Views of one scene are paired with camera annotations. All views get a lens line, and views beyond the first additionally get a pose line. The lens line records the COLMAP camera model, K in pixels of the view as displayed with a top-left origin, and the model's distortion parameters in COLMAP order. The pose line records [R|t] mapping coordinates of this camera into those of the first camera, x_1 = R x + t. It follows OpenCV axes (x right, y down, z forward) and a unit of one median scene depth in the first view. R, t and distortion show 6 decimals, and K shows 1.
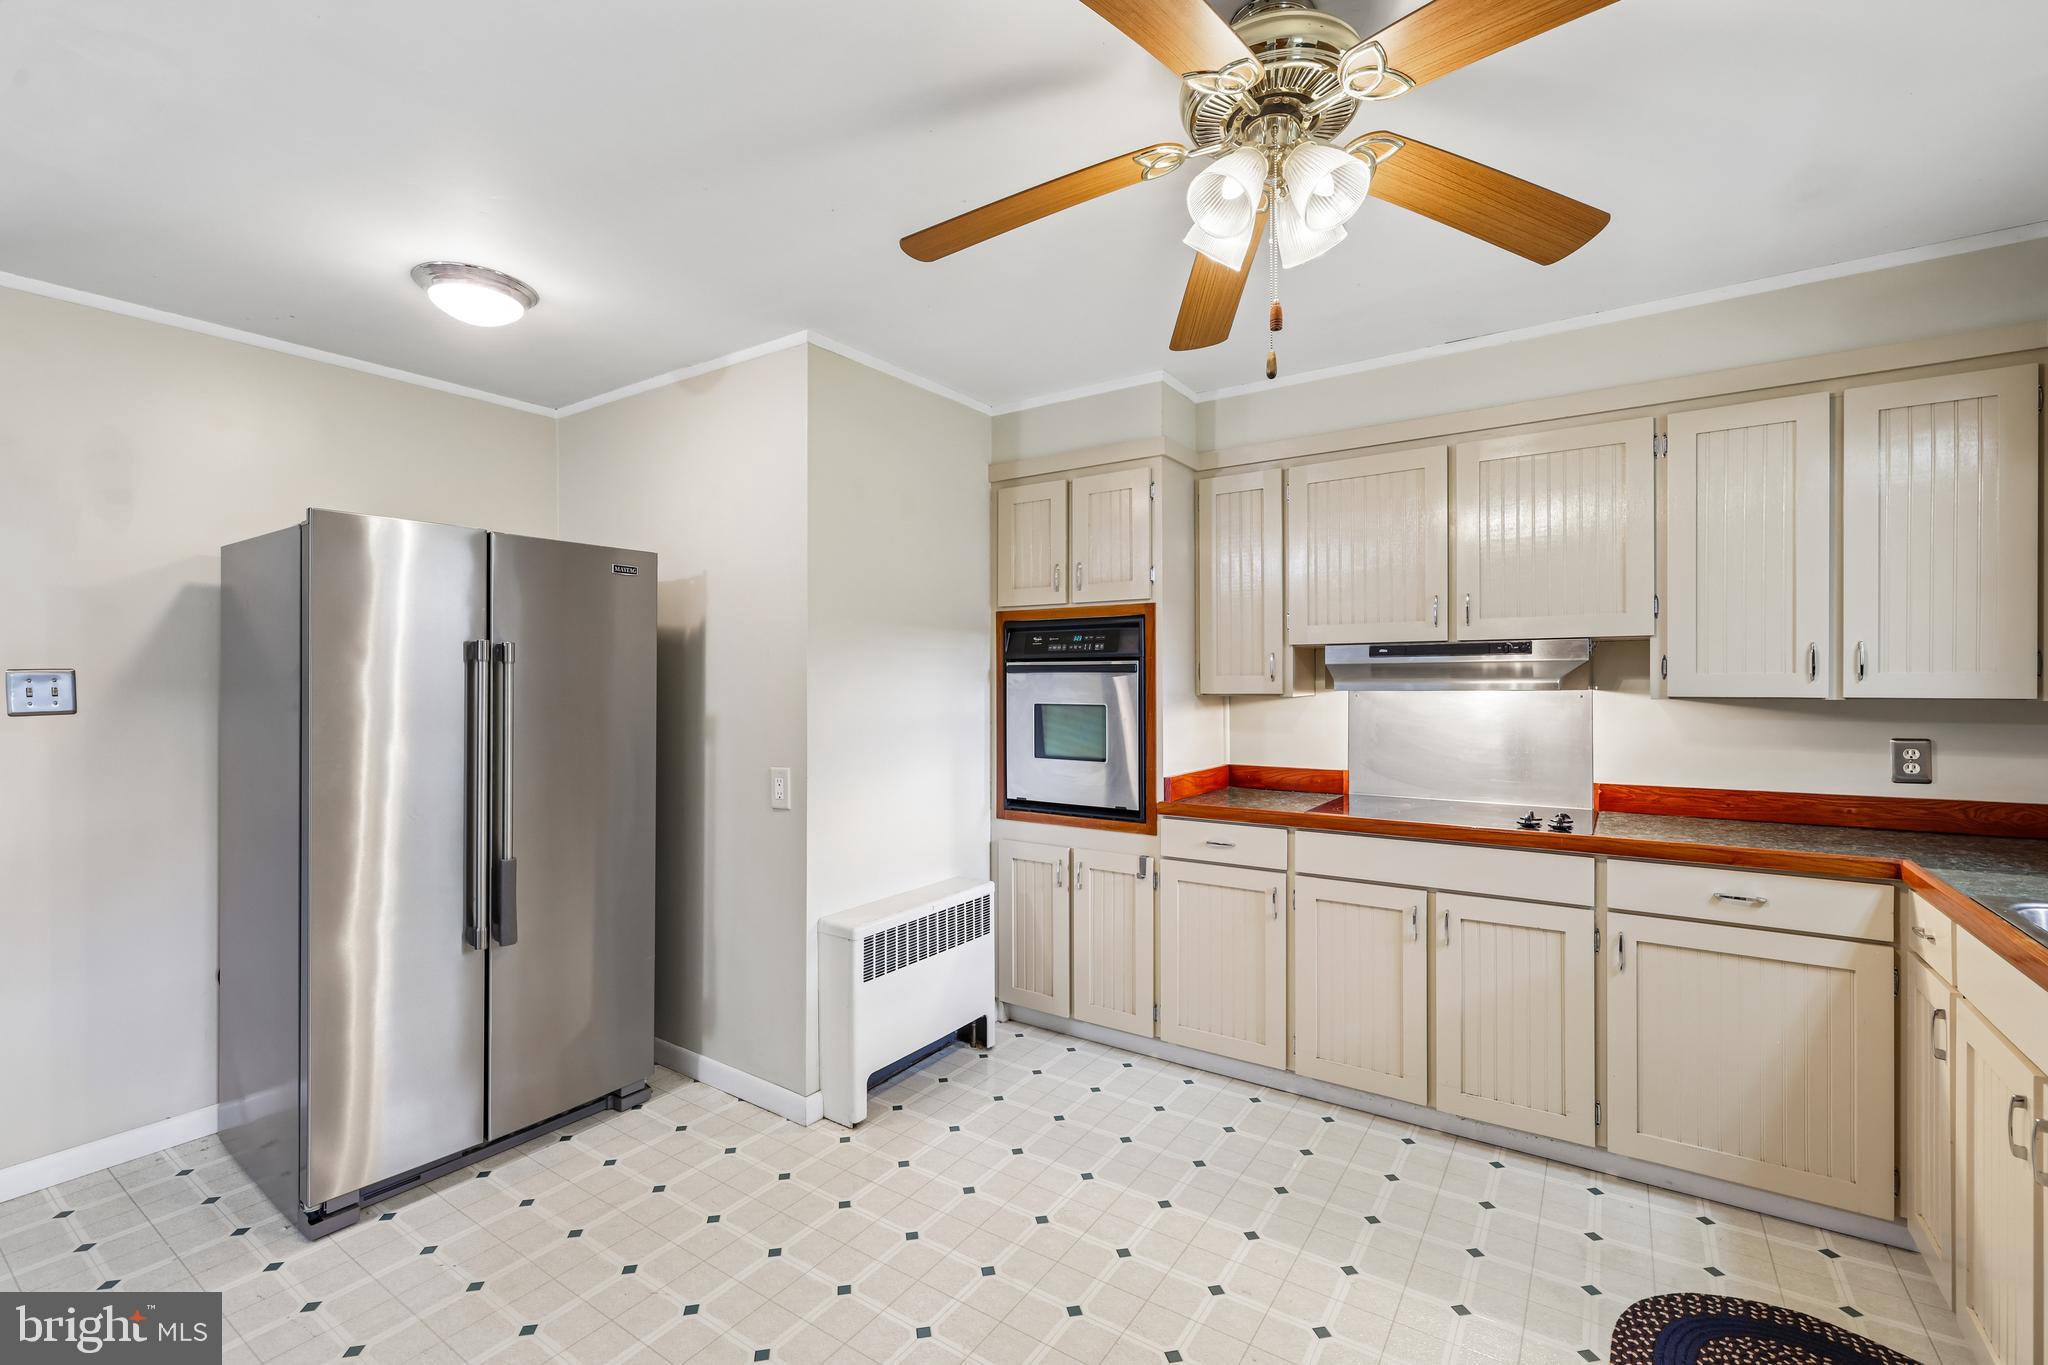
lens RADIAL K [[885.4, 0, 1010.9], [0, 885.4, 680.3], [0, 0, 1]] dist [0.000023, 0.000530]
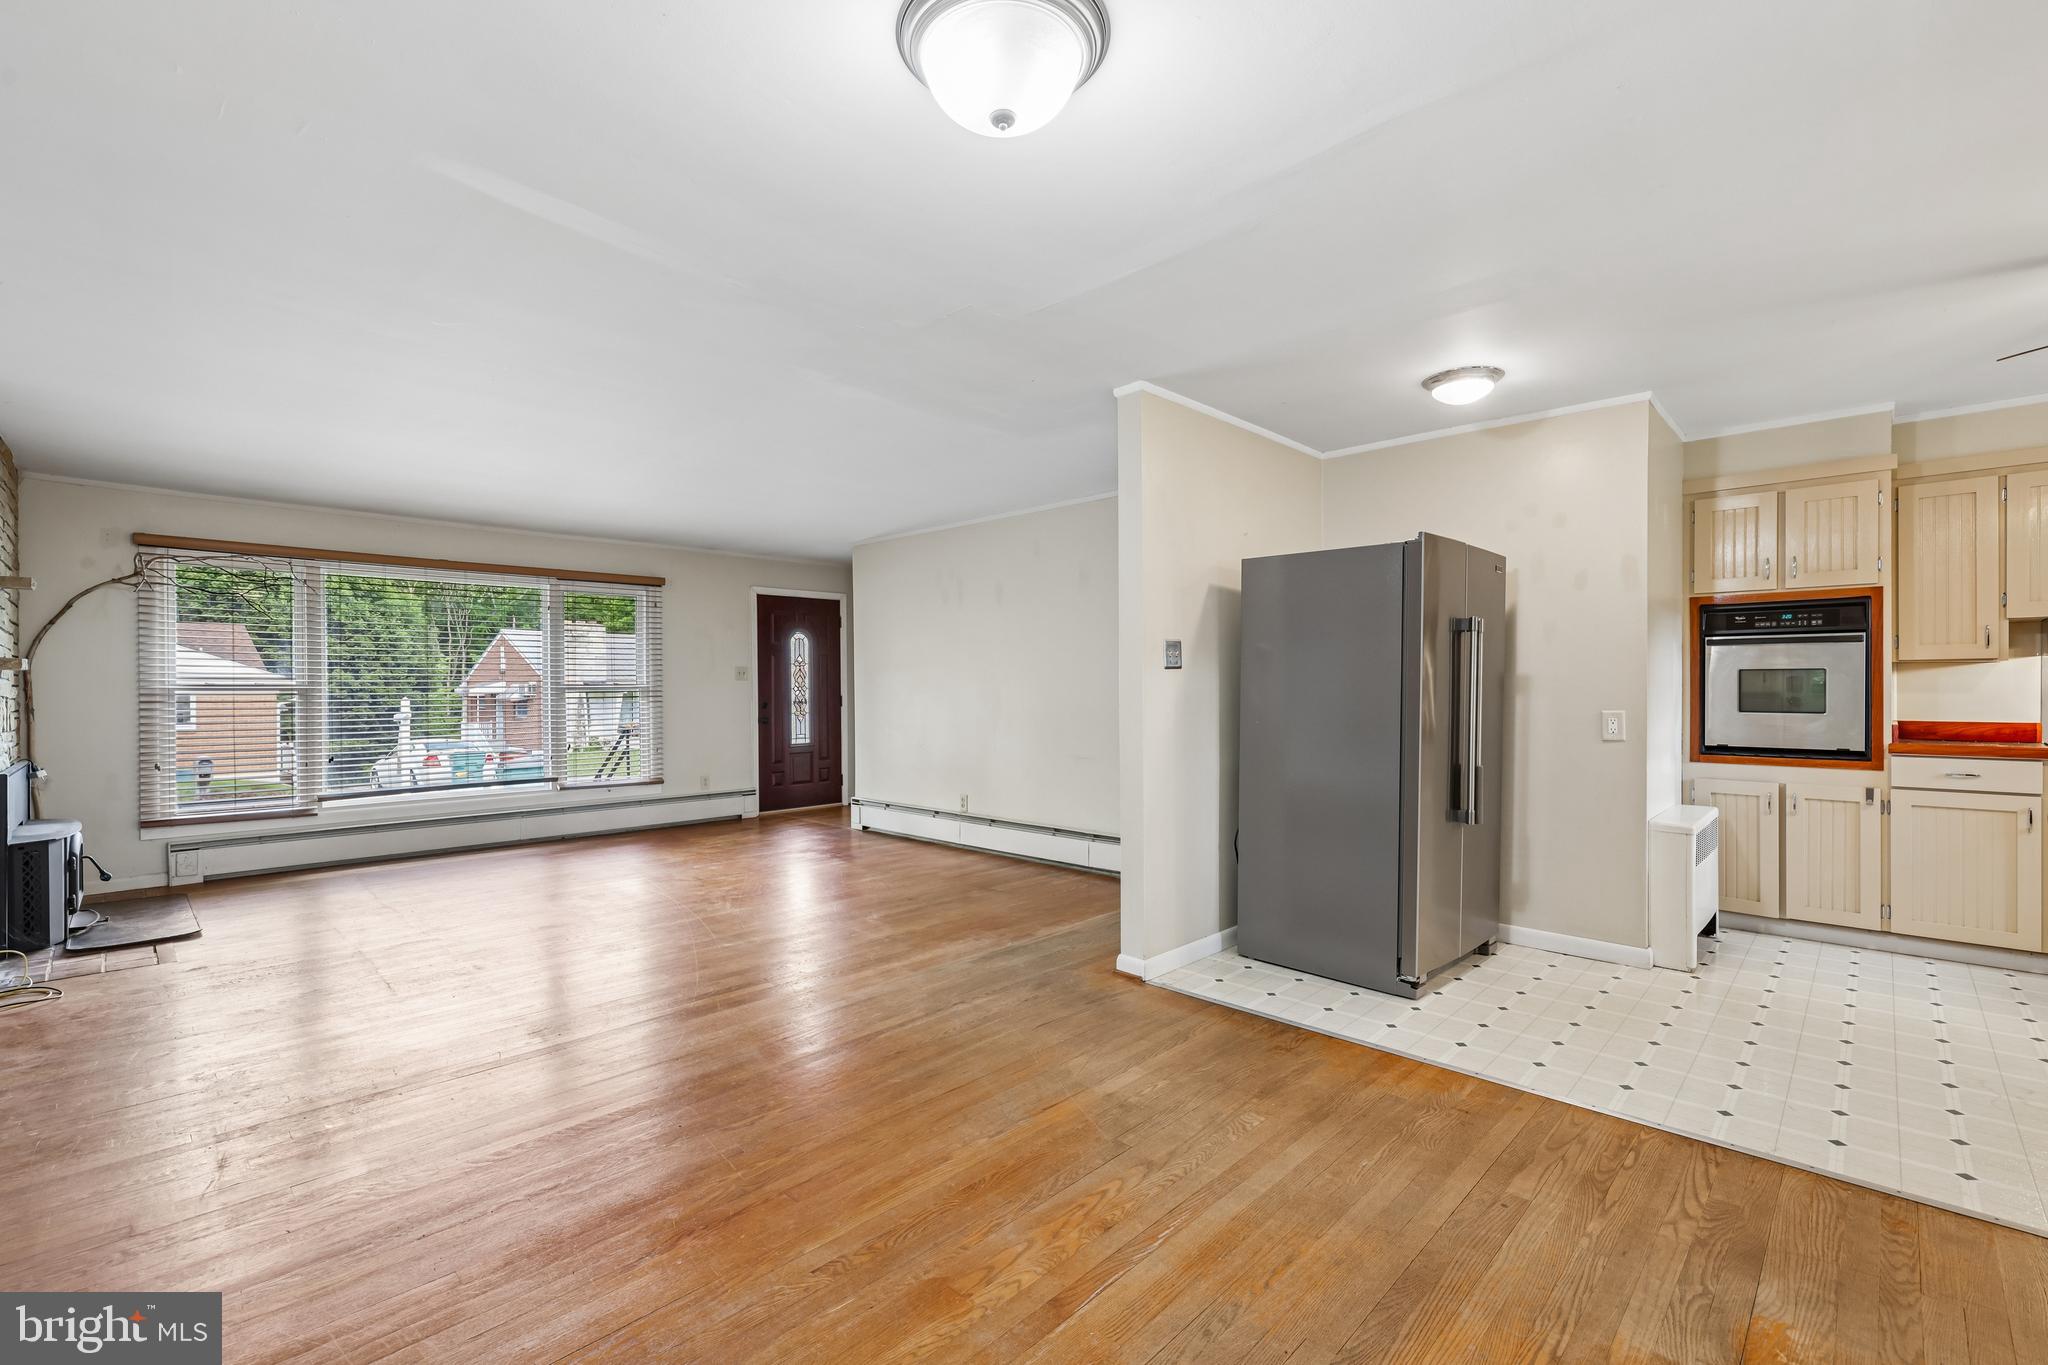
lens RADIAL K [[888.3, 0, 1012.2], [0, 888.3, 691.9], [0, 0, 1]] dist [0.001254, 0.000340]
pose [[0.985212, 0.000156, -0.171338, -0.844643], [0.000987, 0.999978, 0.006587, 0.053438], [0.171335, -0.006659, 0.985190, -0.461654]]
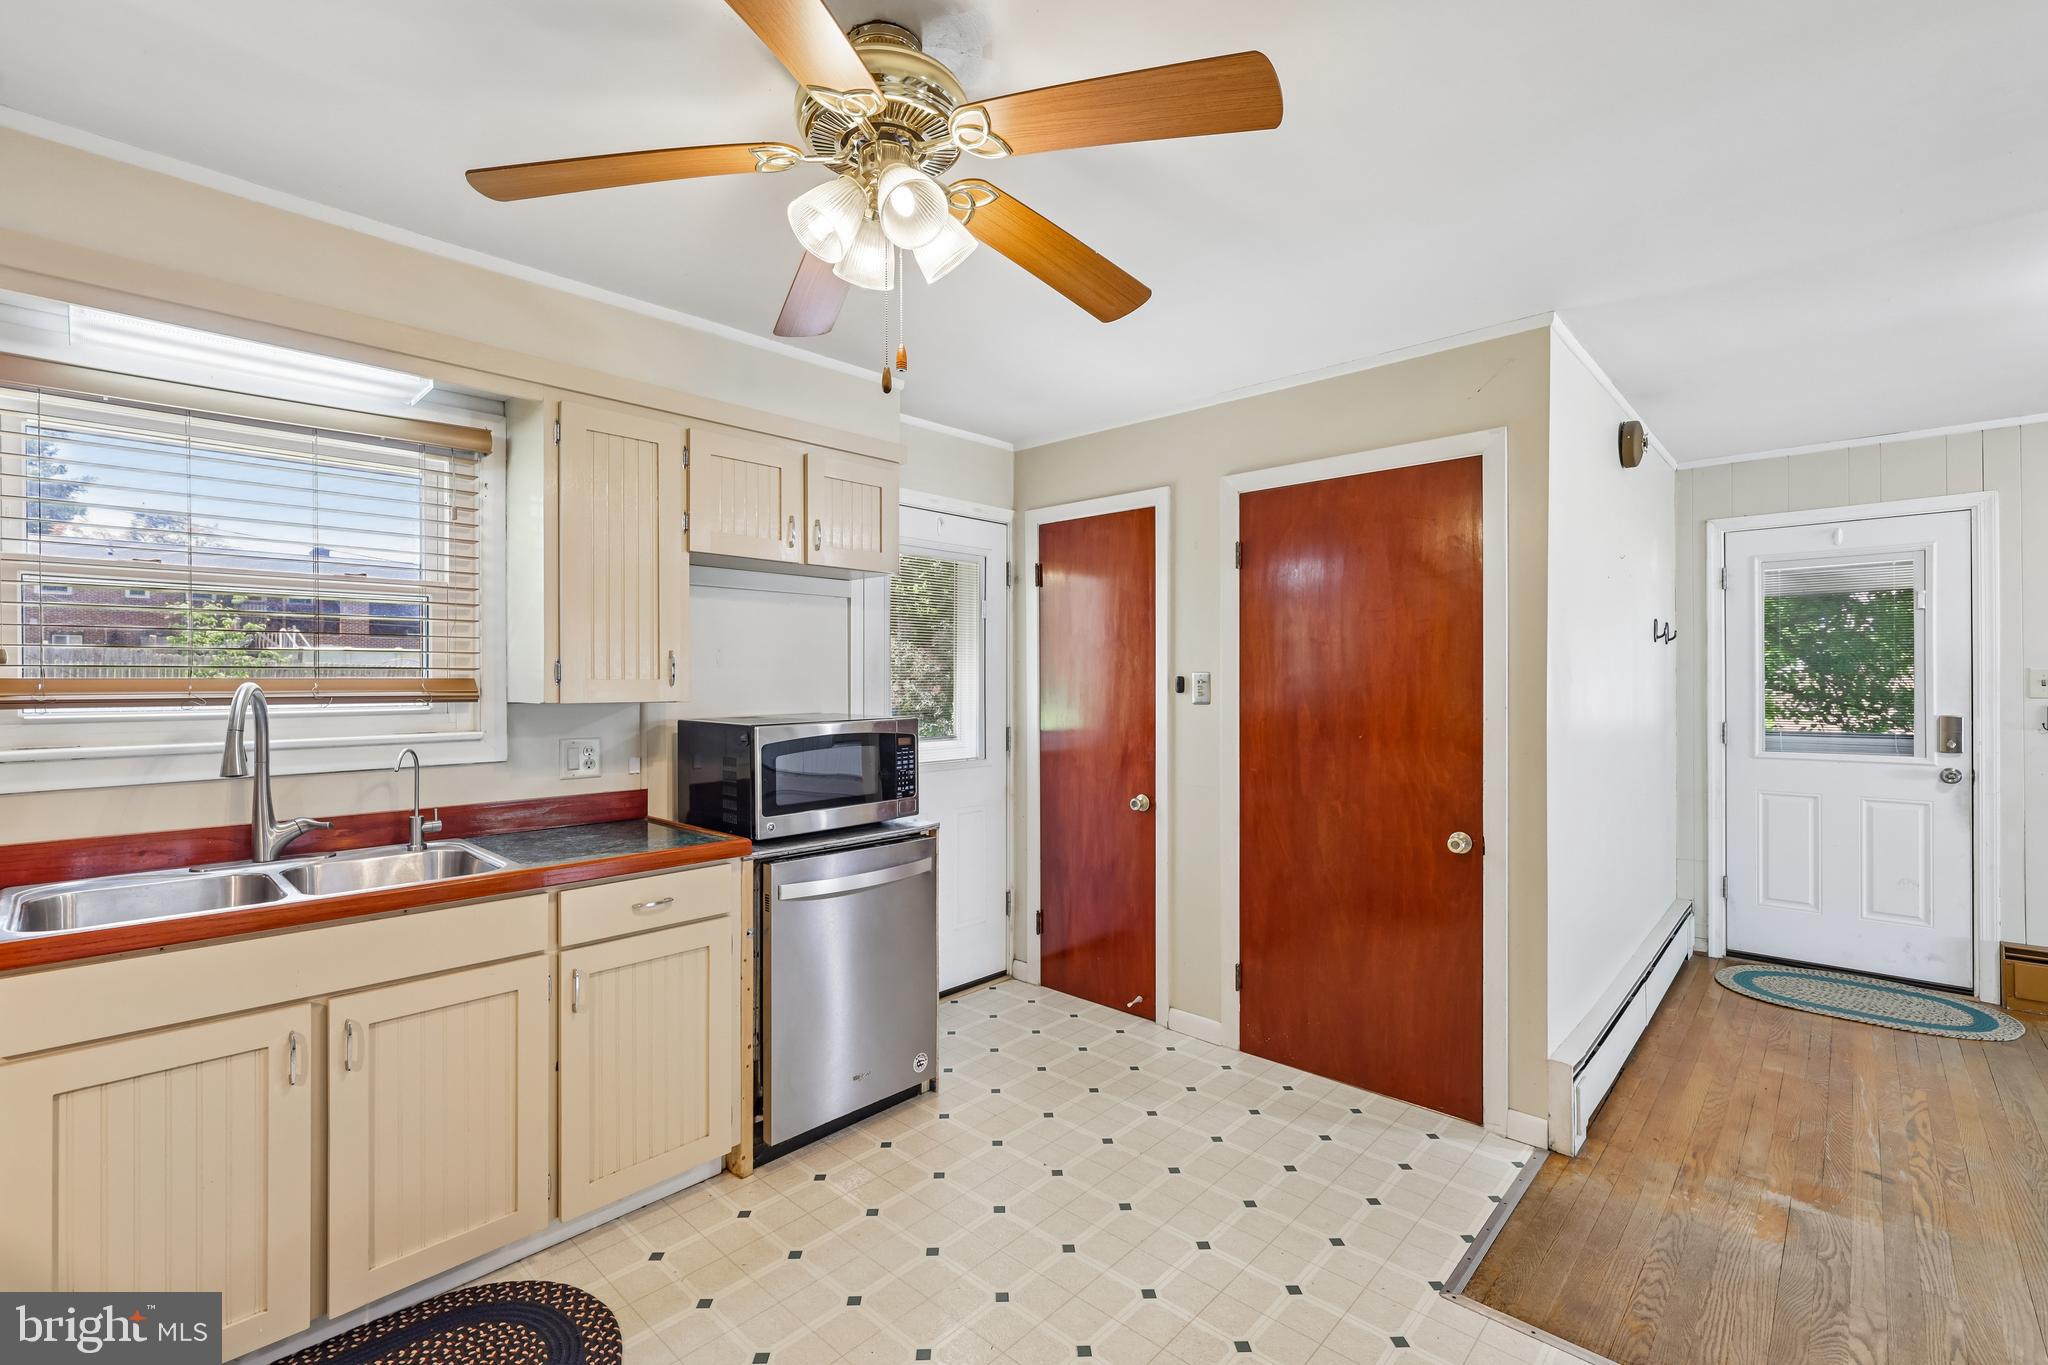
lens RADIAL K [[895.2, 0, 1005.1], [0, 895.2, 682.3], [0, 0, 1]] dist [-0.001306, 0.000636]
pose [[-0.987445, 0.006712, 0.157822, -0.005956], [0.006725, 0.999977, -0.000450, 0.000656], [-0.157822, 0.000617, -0.987467, 0.933169]]
